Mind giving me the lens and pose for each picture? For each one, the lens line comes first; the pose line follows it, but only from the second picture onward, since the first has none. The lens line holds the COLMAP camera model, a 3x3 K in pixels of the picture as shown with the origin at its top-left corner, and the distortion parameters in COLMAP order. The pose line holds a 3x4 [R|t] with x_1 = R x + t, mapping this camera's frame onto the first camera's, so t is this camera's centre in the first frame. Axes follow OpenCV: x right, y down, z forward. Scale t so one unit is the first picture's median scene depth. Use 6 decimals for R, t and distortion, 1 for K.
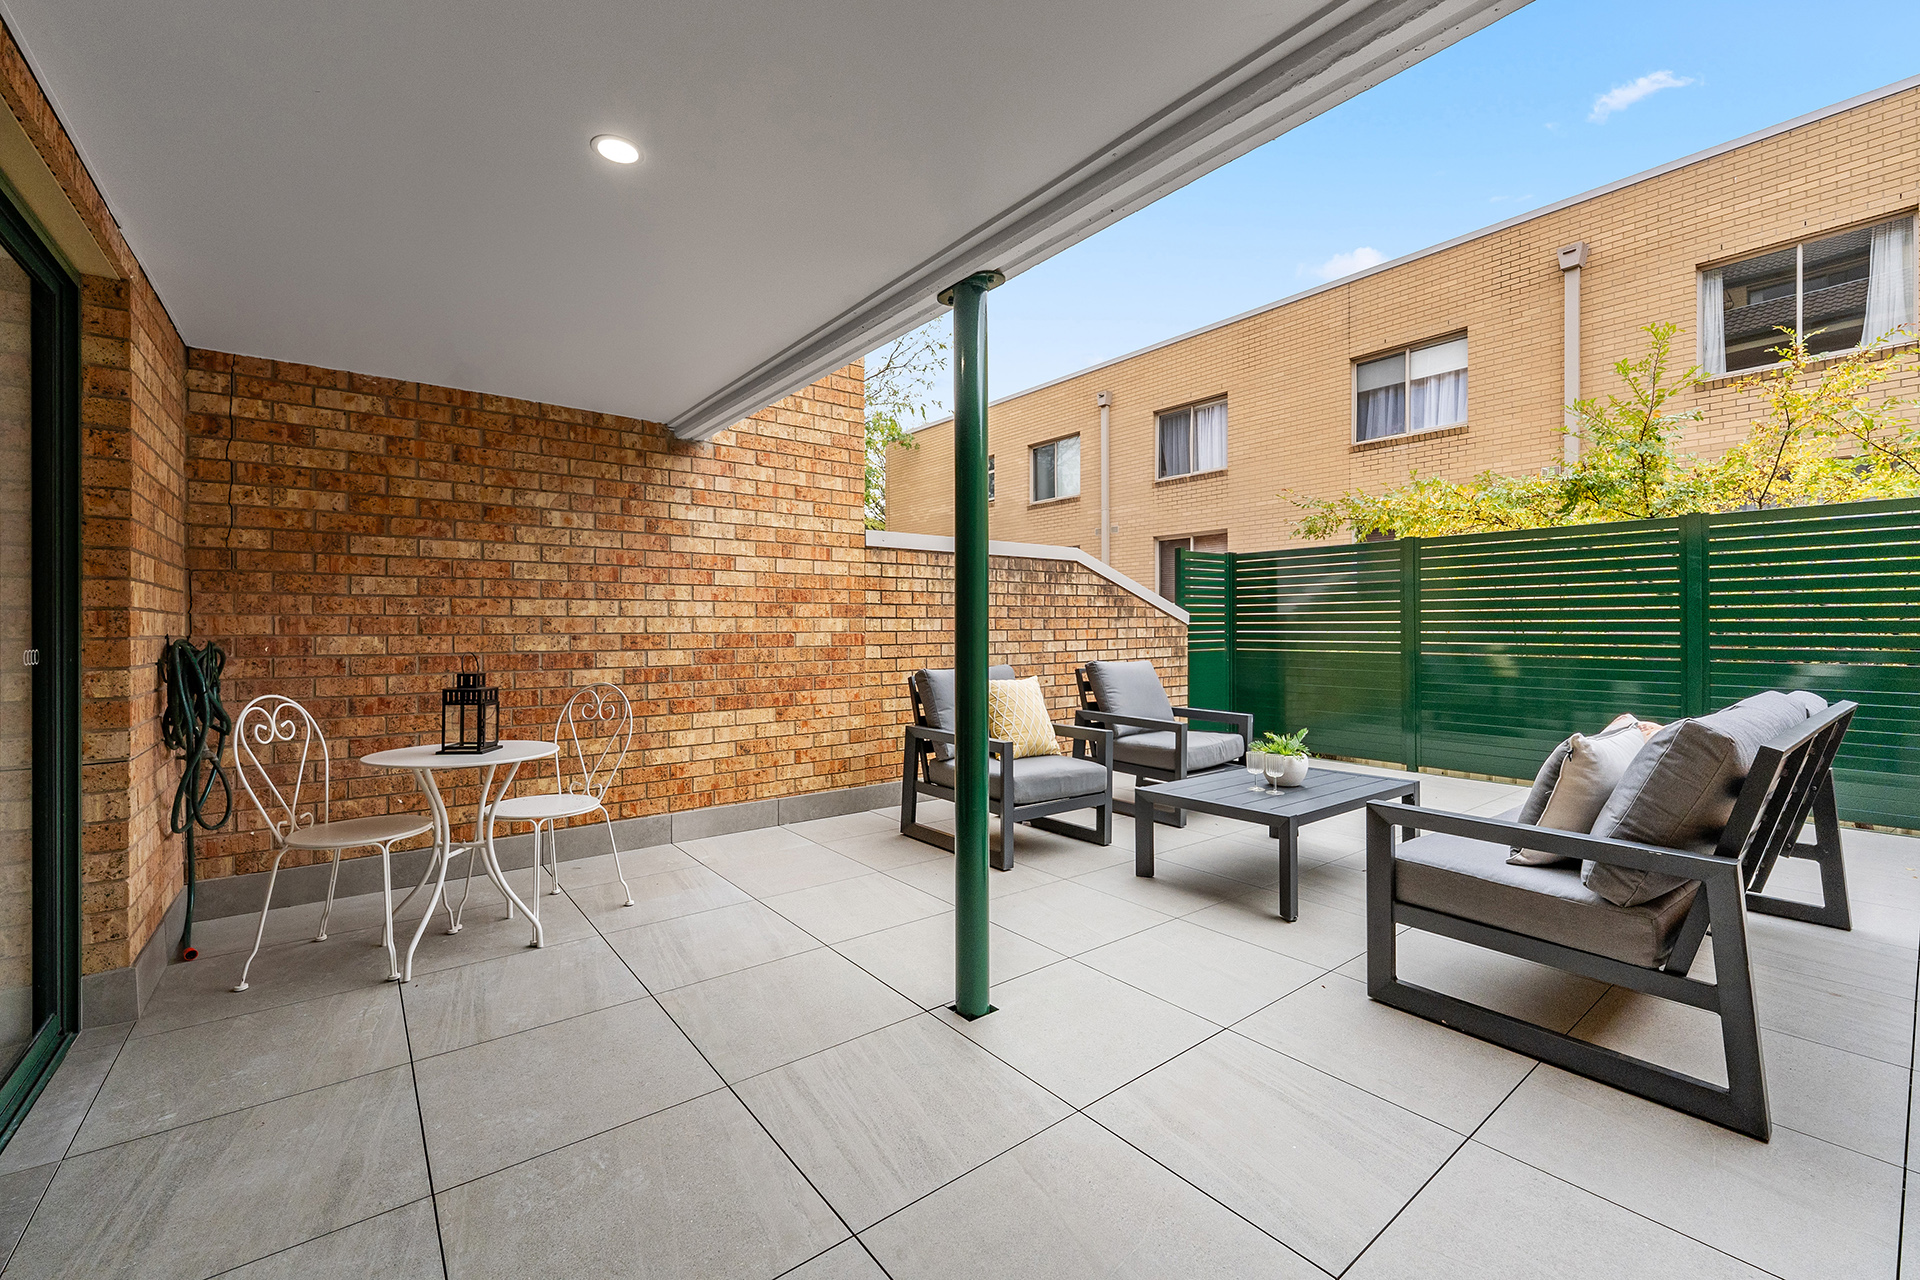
lens RADIAL K [[772.2, 0, 972.8], [0, 772.2, 624.1], [0, 0, 1]] dist [-0.000699, -0.001820]
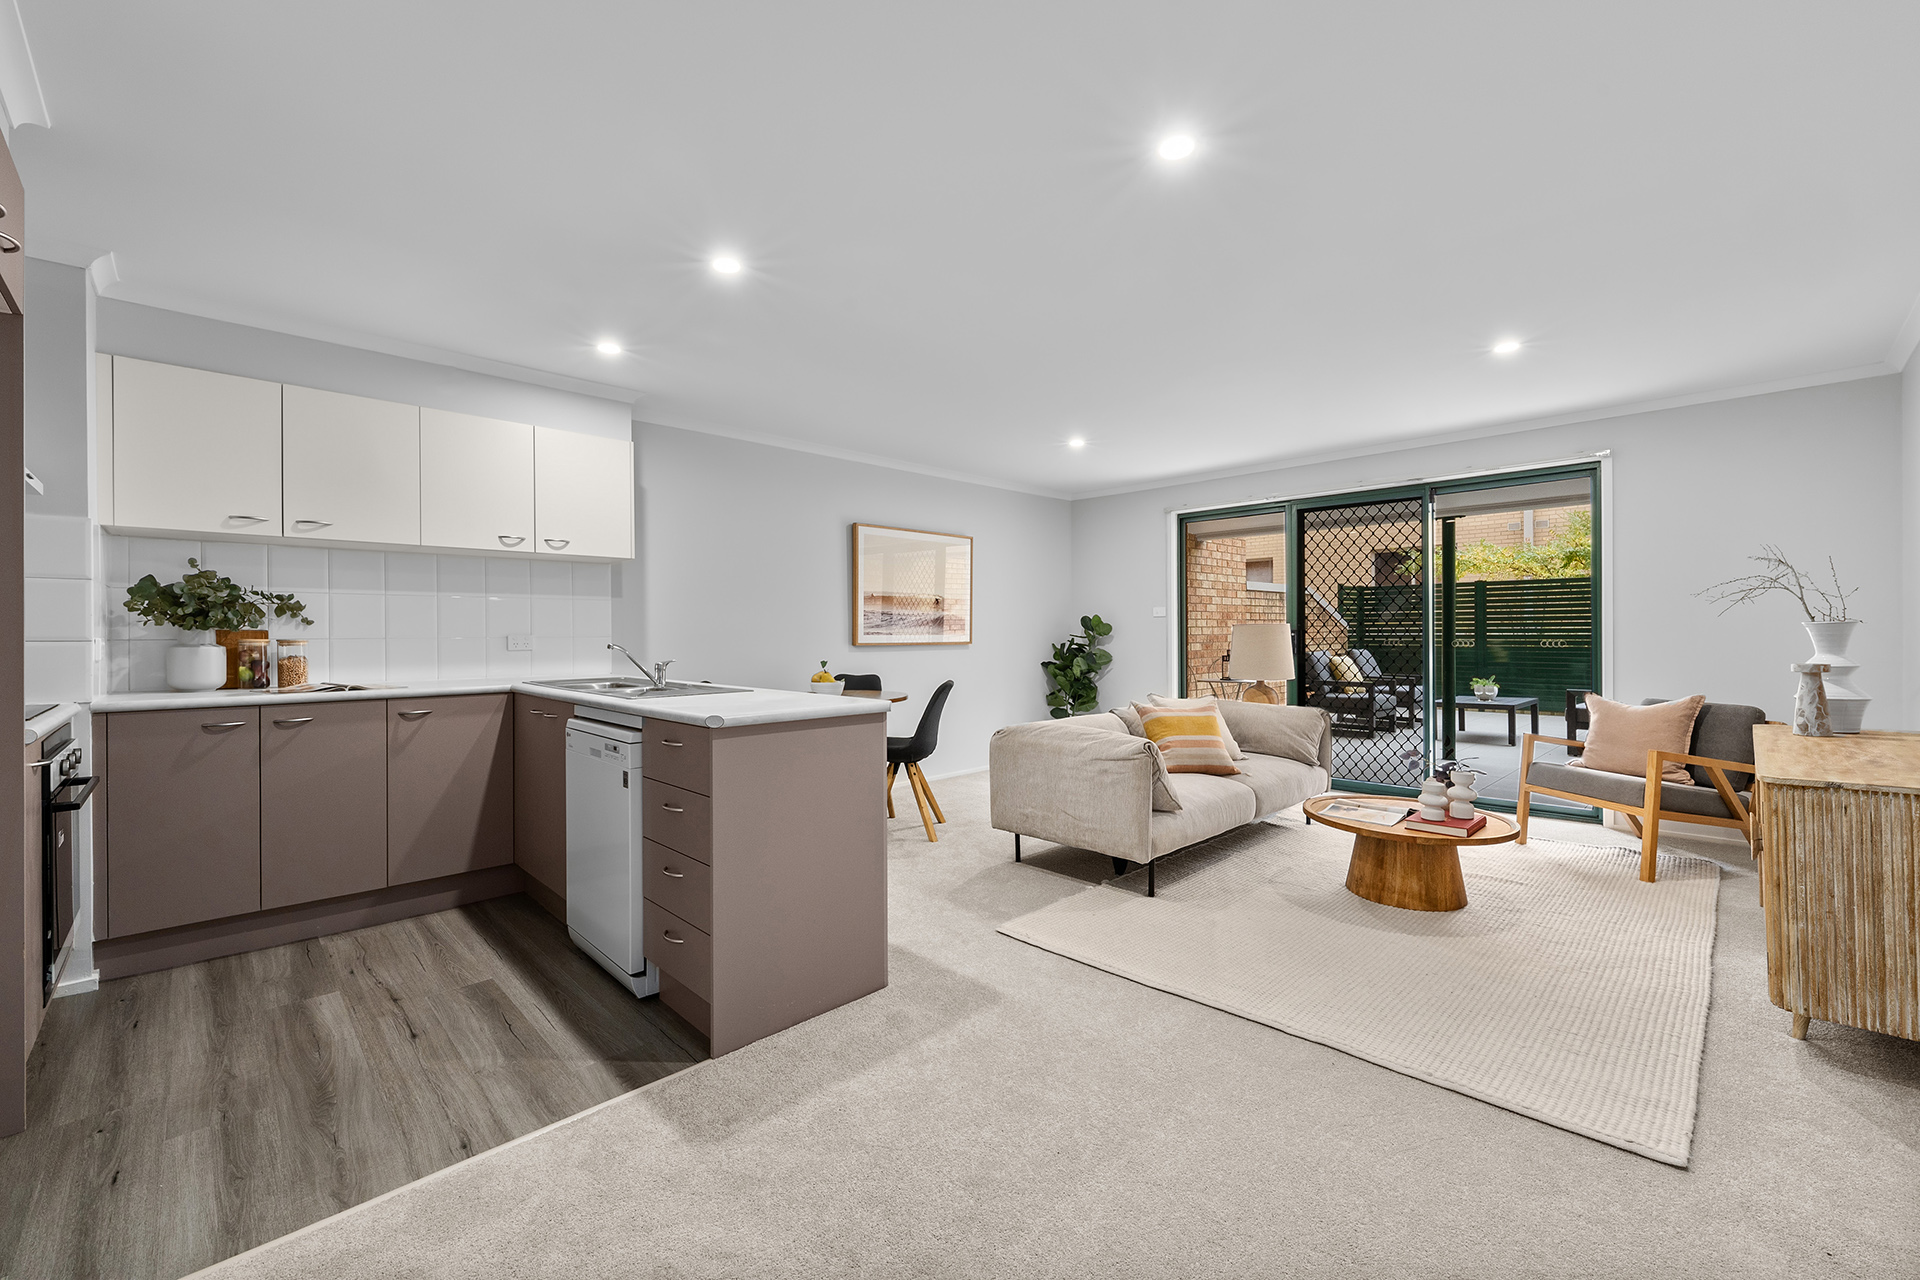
lens RADIAL K [[772.2, 0, 959.5], [0, 772.2, 633.3], [0, 0, 1]] dist [-0.000699, -0.001820]
pose [[0.995445, -0.004555, 0.095225, -1.108310], [0.004105, 0.999980, 0.004911, -0.004718], [-0.095245, -0.004497, 0.995444, -0.910181]]
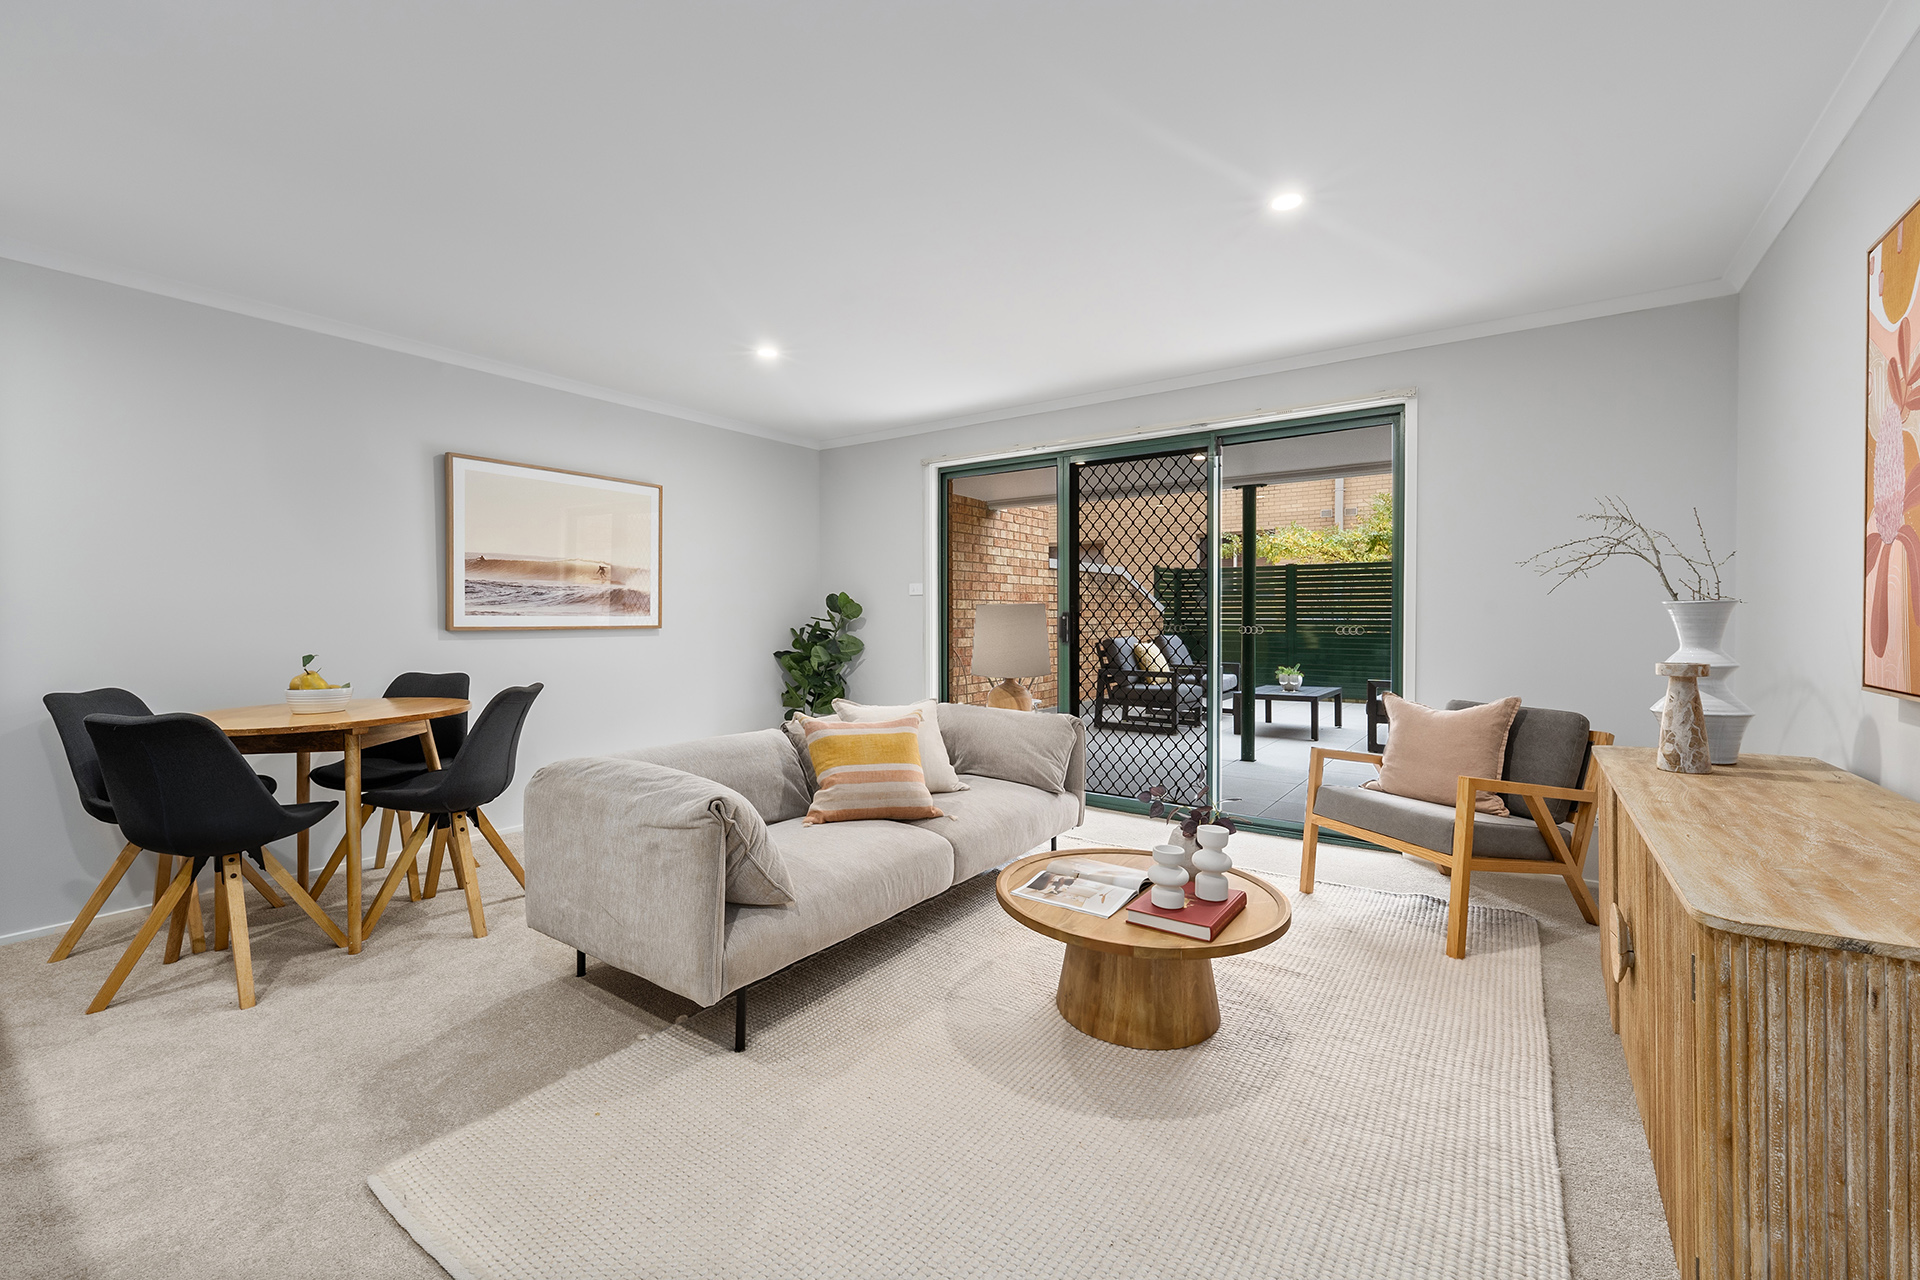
lens RADIAL K [[772.2, 0, 961.8], [0, 772.2, 623.9], [0, 0, 1]] dist [-0.000699, -0.001820]
pose [[0.963217, -0.002063, 0.268718, -0.843326], [-0.001770, 0.999900, 0.014020, -0.000477], [-0.268720, -0.013980, 0.963117, -0.645584]]
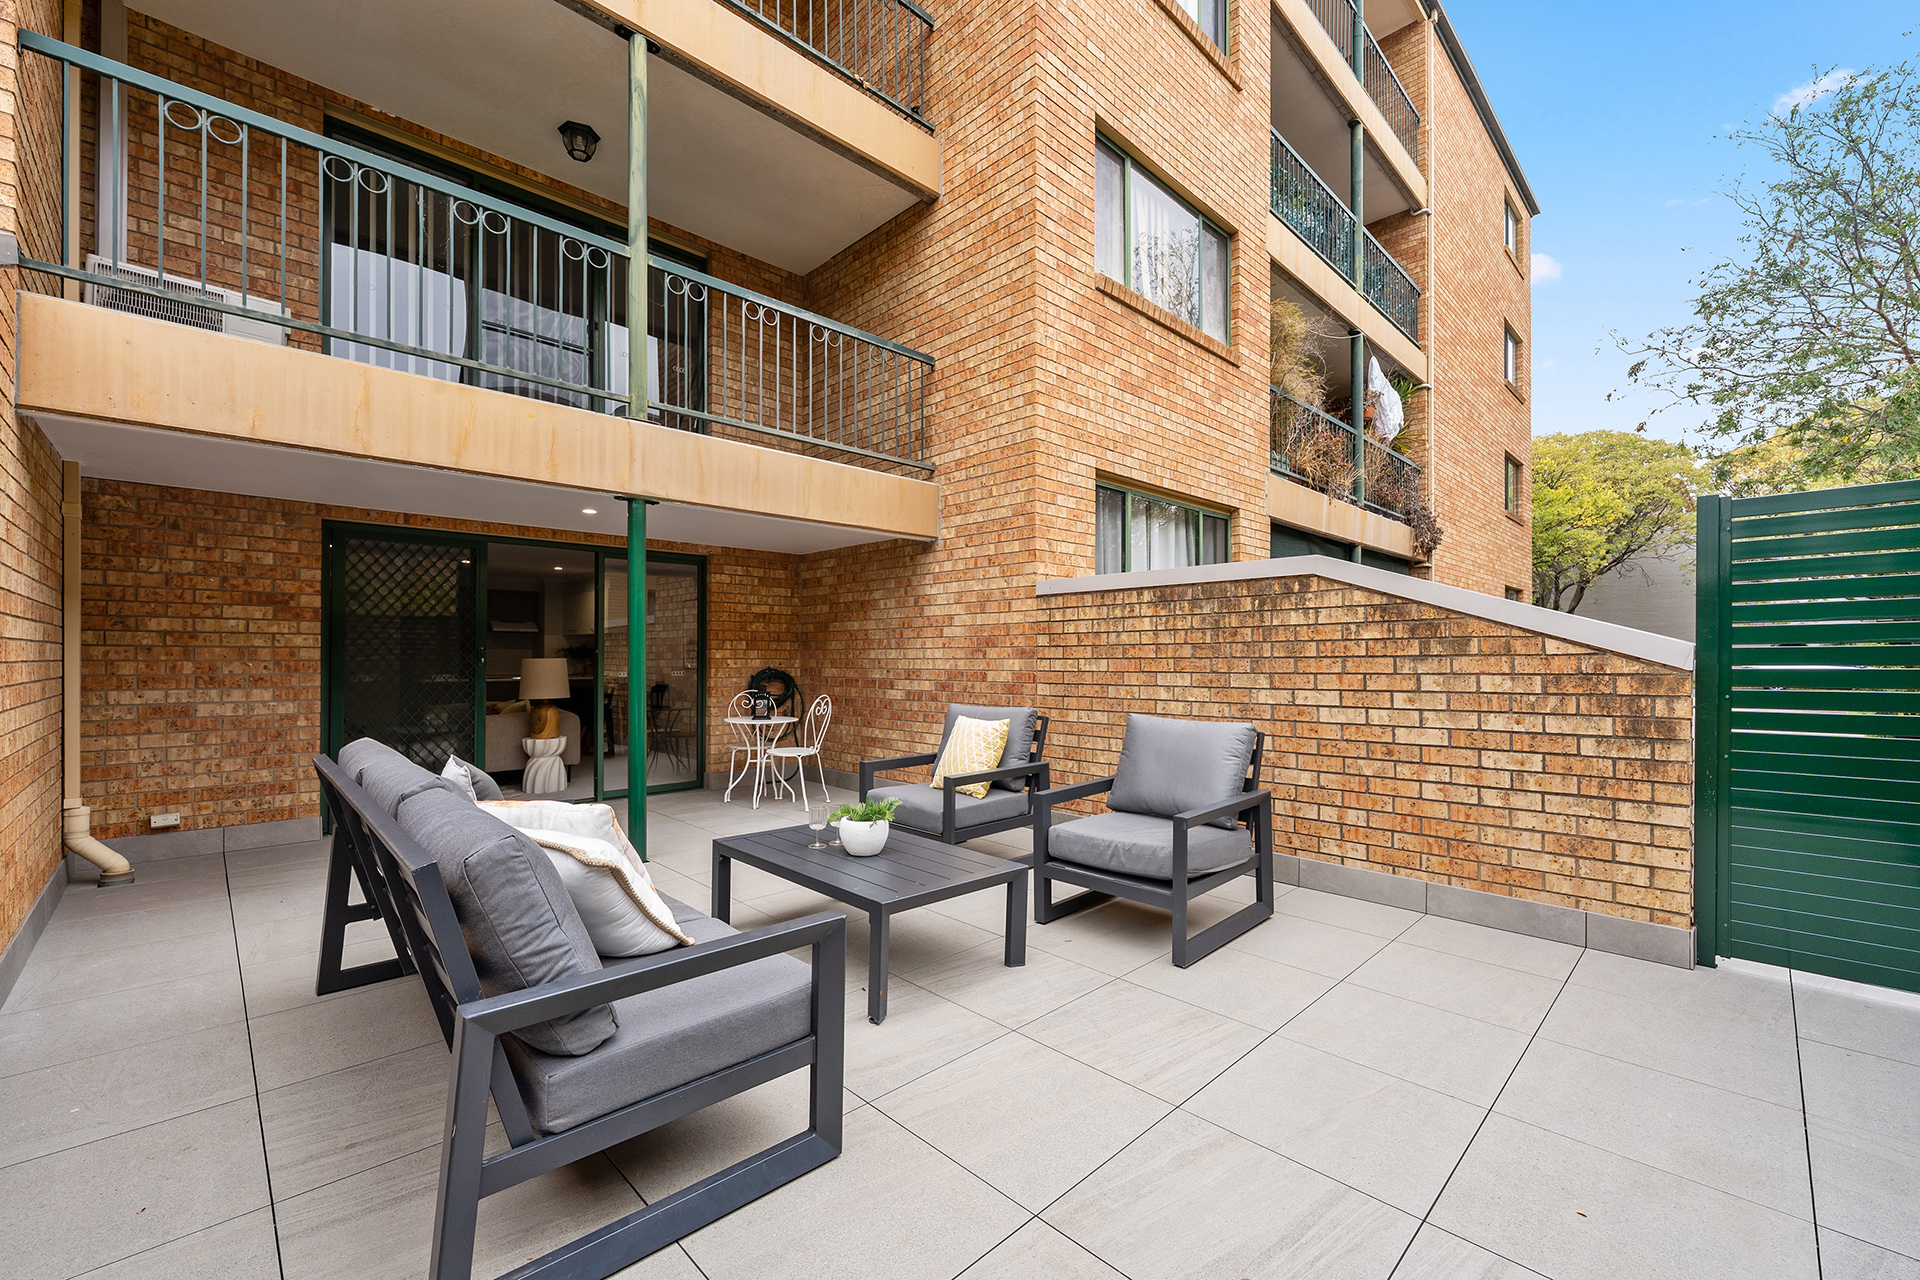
lens RADIAL K [[772.2, 0, 945.8], [0, 772.2, 659.8], [0, 0, 1]] dist [-0.000699, -0.001820]
pose [[0.092366, 0.003281, -0.995720, 1.045958], [0.000929, 0.999994, 0.003381, -0.011420], [0.995725, -0.001237, 0.092362, 0.816674]]
